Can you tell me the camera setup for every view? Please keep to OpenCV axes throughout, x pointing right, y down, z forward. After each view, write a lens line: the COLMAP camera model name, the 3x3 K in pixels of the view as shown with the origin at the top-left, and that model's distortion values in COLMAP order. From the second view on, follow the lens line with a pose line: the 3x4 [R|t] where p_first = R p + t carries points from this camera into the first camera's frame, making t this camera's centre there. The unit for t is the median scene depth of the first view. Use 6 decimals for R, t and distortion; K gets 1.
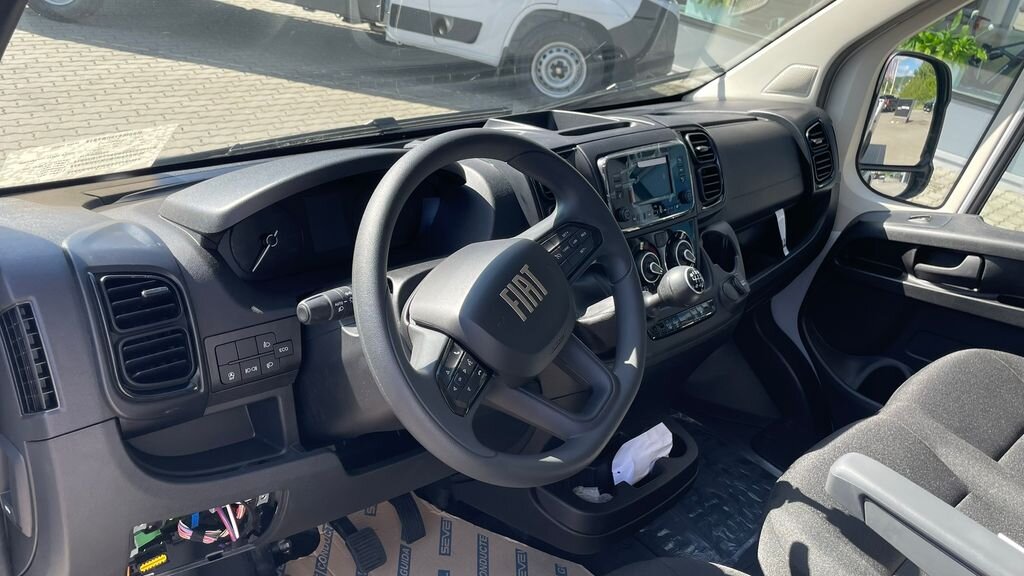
lens RADIAL K [[871.5, 0, 512.0], [0, 871.5, 288.0], [0, 0, 1]] dist [0.004238, 0.000353]
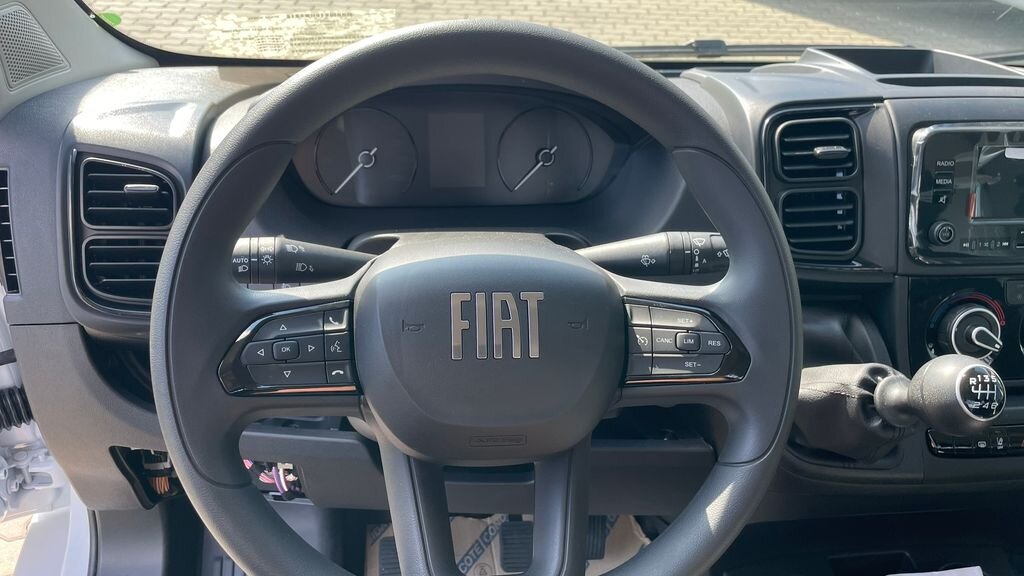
lens RADIAL K [[784.7, 0, 512.0], [0, 784.7, 288.0], [0, 0, 1]] dist [0.001352, -0.003934]
pose [[0.791160, 0.274150, -0.546724, 0.225320], [-0.222702, 0.961675, 0.159954, -0.078785], [0.569622, -0.004793, 0.821893, 0.467896]]
